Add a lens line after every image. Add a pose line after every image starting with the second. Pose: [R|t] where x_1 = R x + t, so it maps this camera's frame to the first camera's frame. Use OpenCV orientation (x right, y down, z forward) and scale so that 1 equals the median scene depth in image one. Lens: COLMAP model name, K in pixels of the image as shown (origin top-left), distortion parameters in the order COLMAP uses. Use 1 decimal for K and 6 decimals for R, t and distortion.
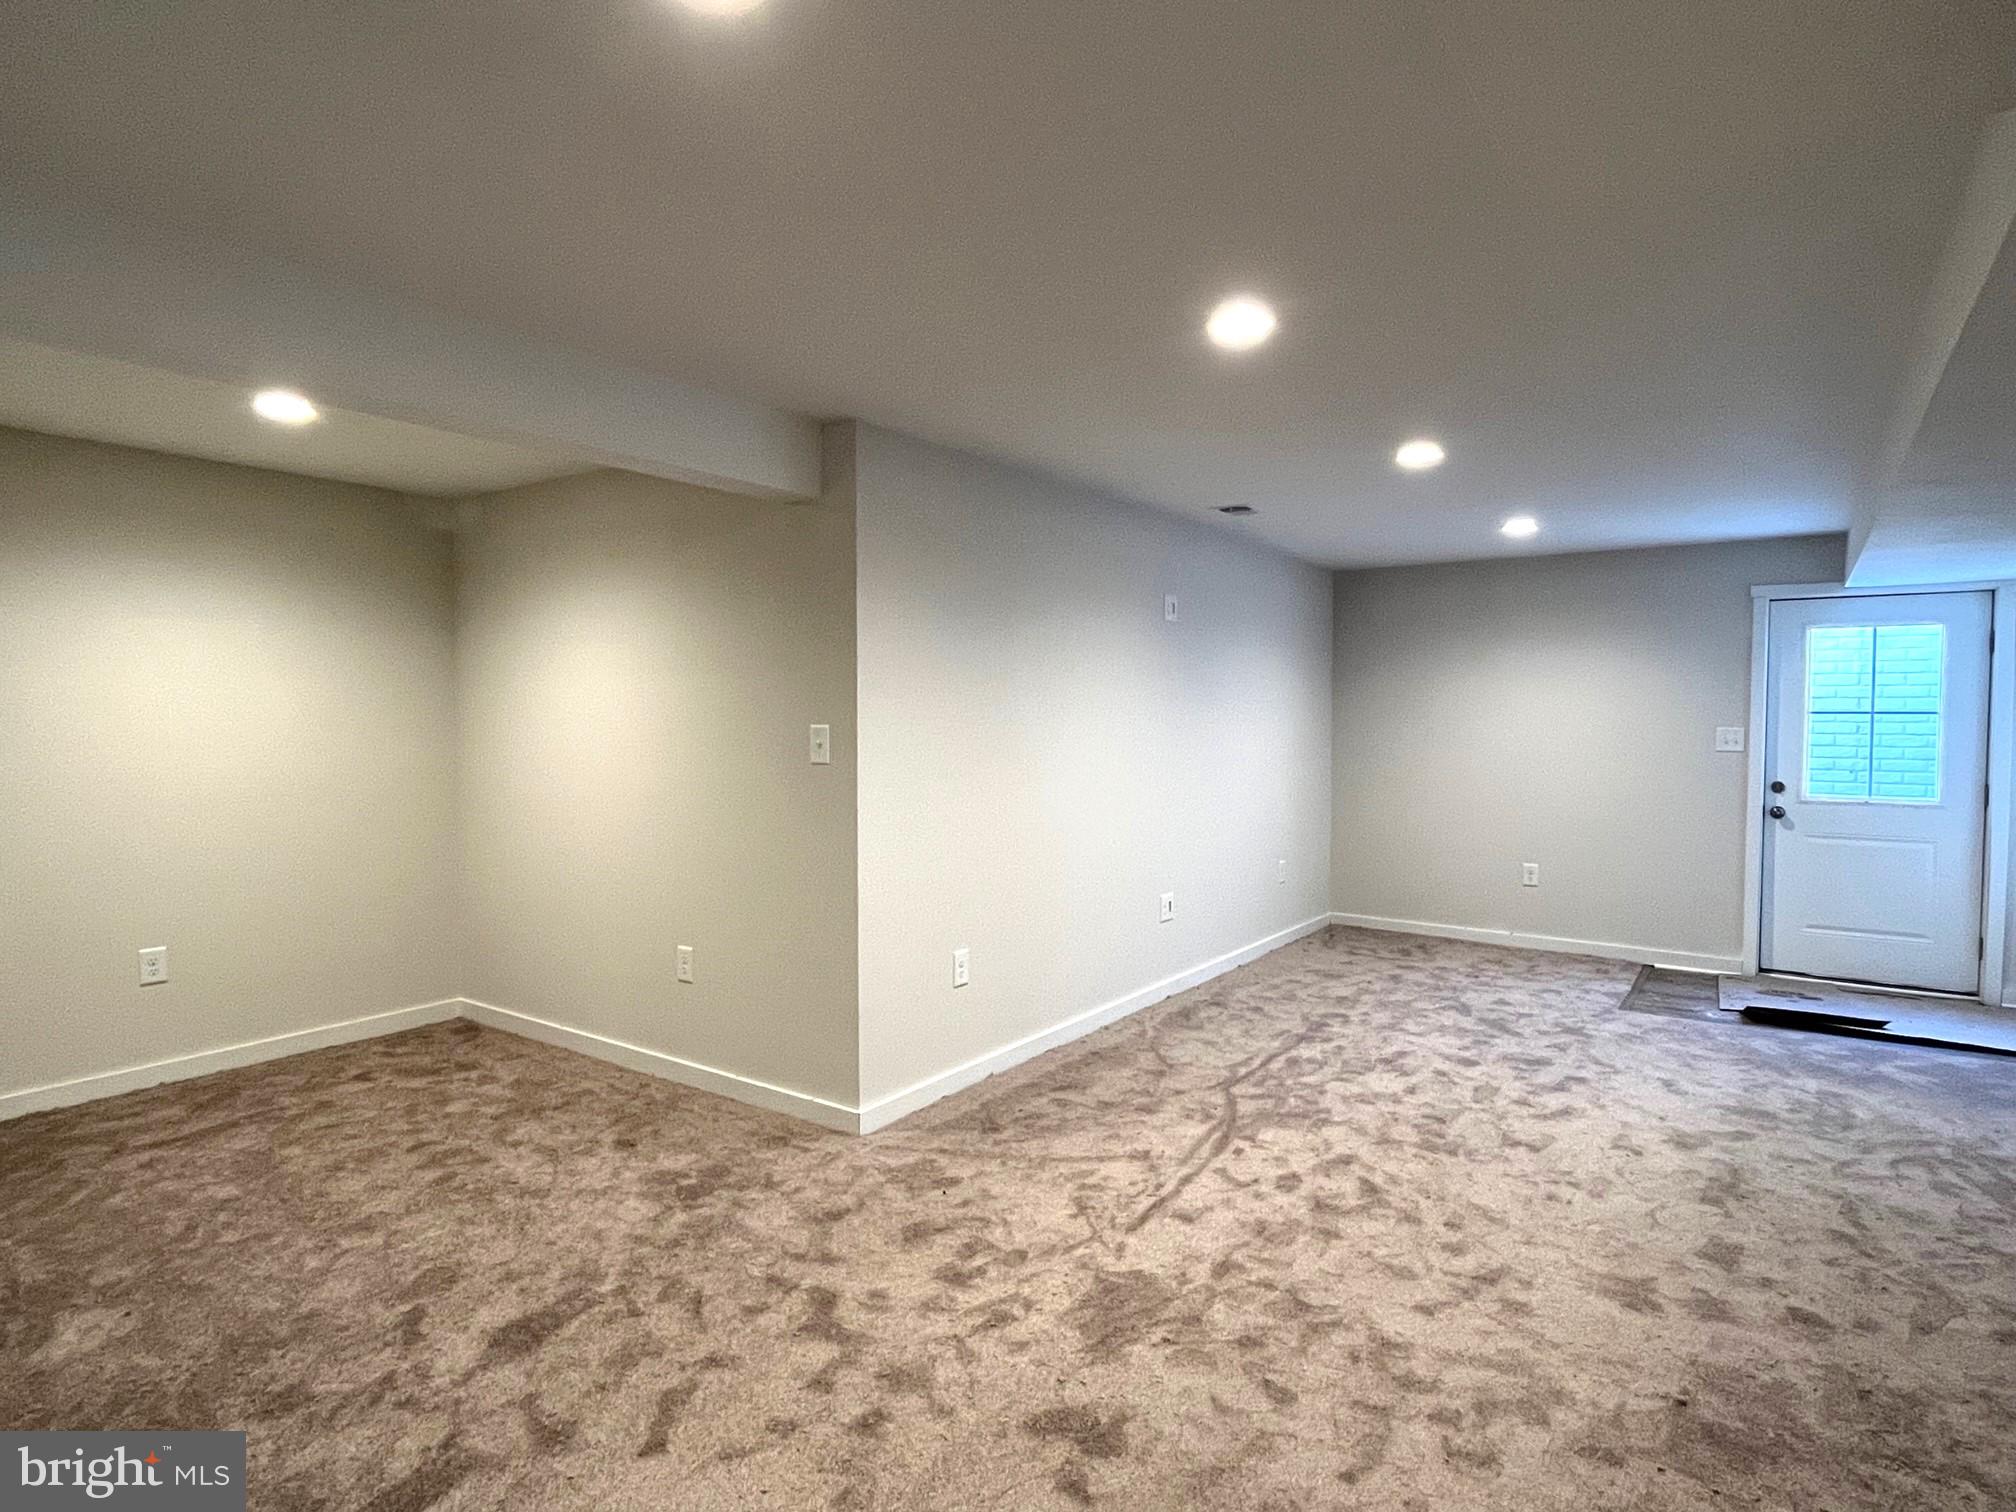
lens RADIAL K [[1106.1, 0, 1005.2], [0, 1106.1, 754.0], [0, 0, 1]] dist [0.000836, -0.005482]
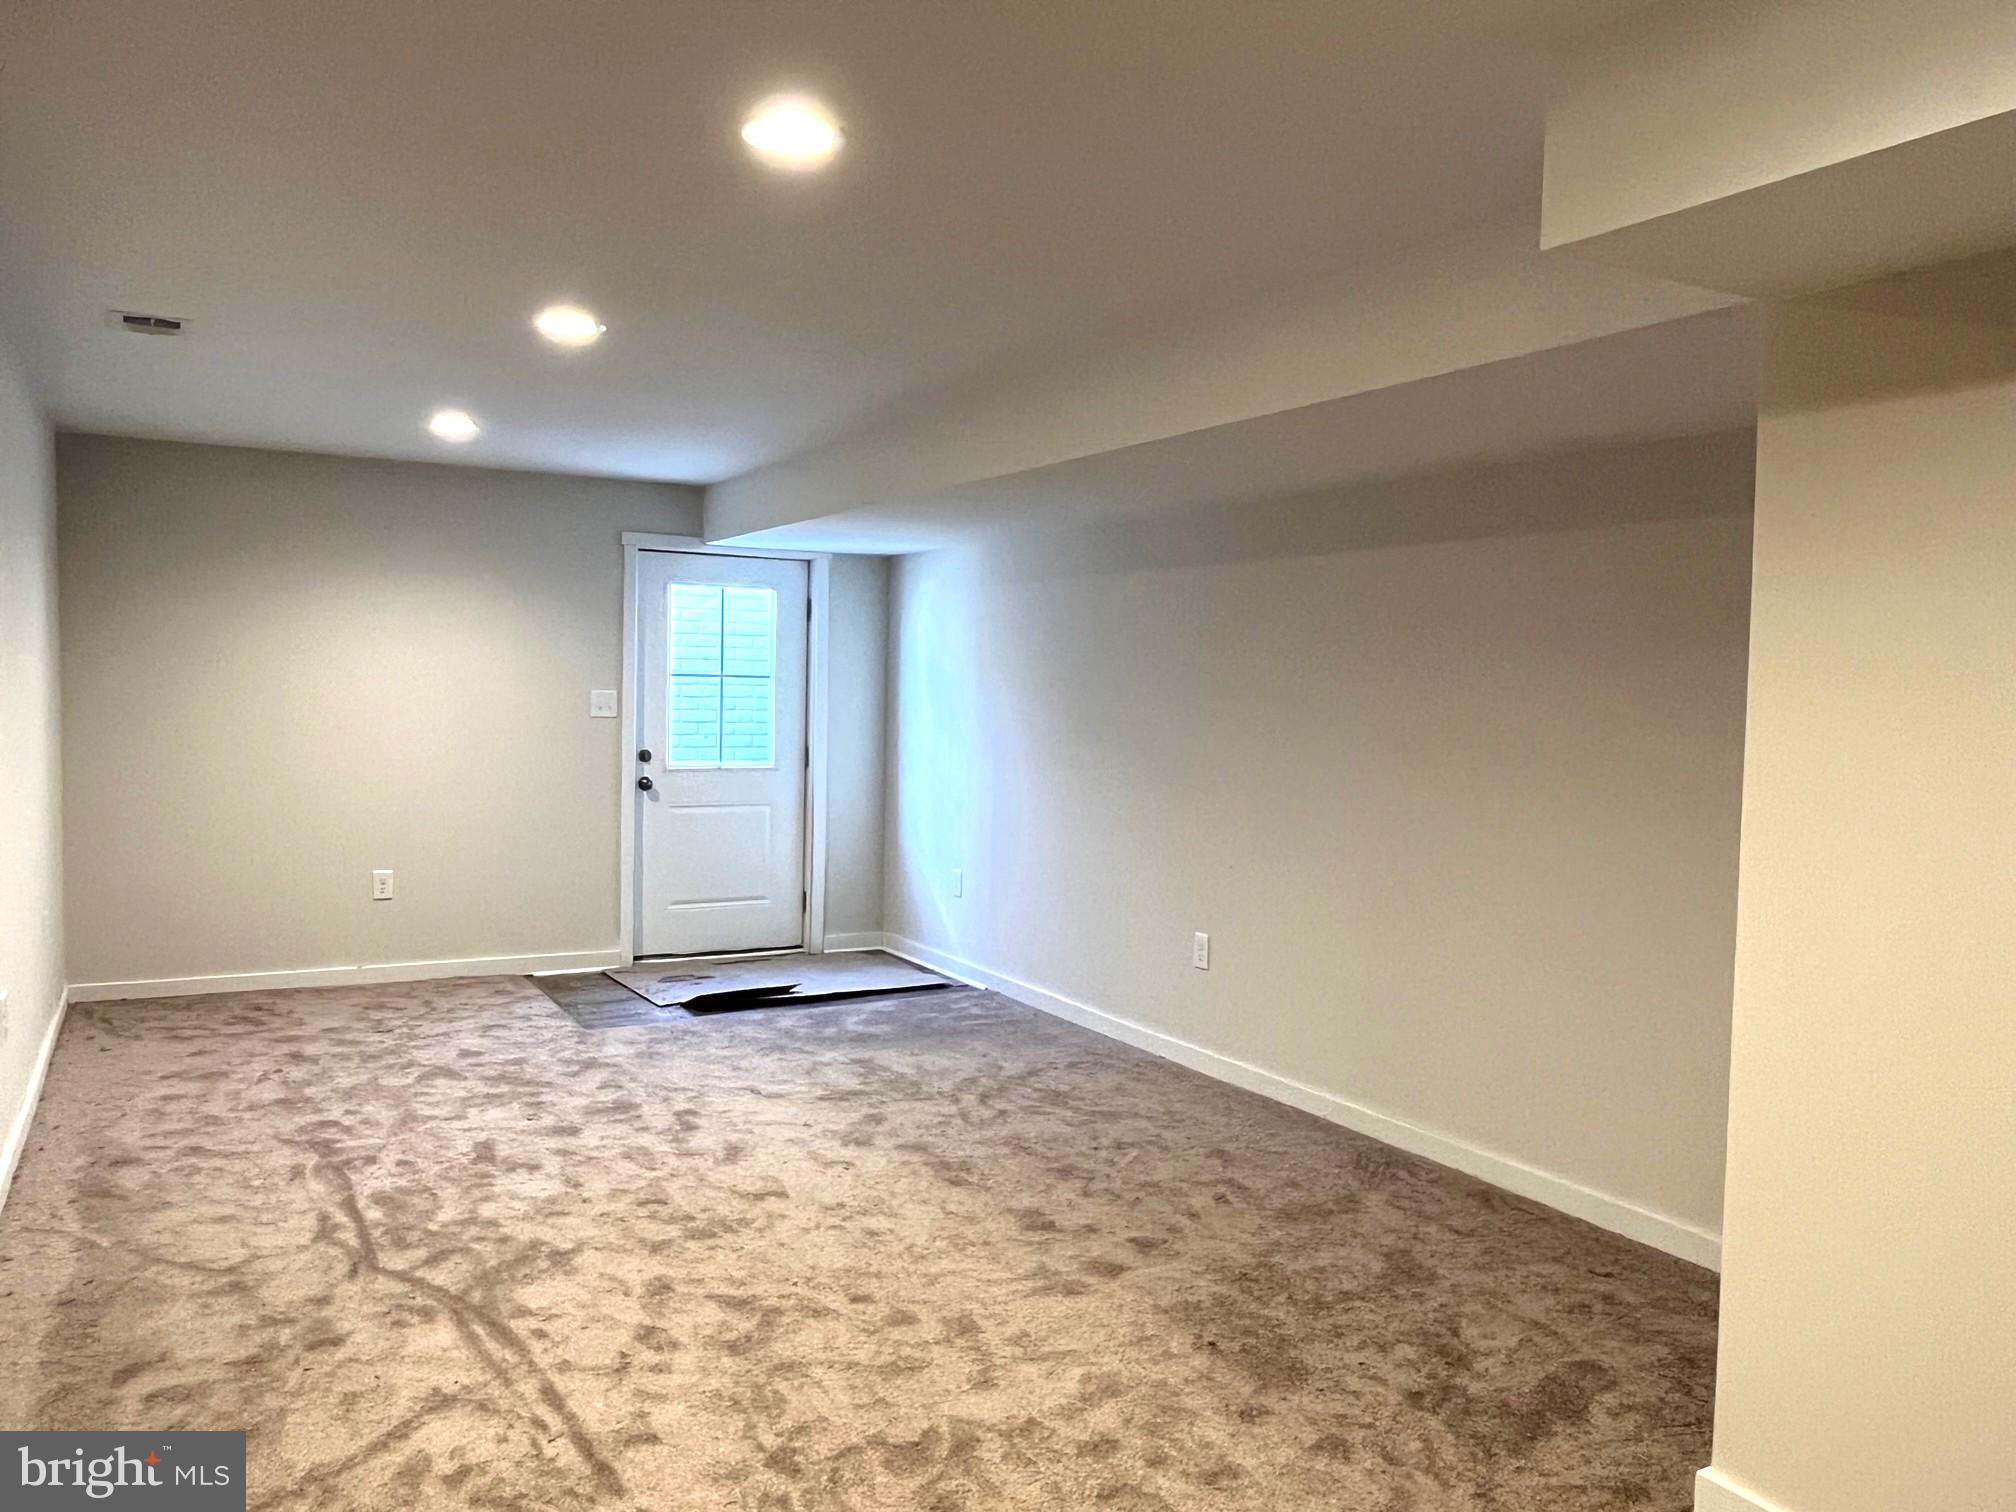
lens RADIAL K [[1460.7, 0, 1005.9], [0, 1460.7, 756.0], [0, 0, 1]] dist [-0.013658, 0.002461]
pose [[0.427185, -0.038704, 0.903335, -0.376668], [0.014938, 0.999249, 0.035749, -0.012380], [-0.904041, -0.001777, 0.427443, 0.315517]]
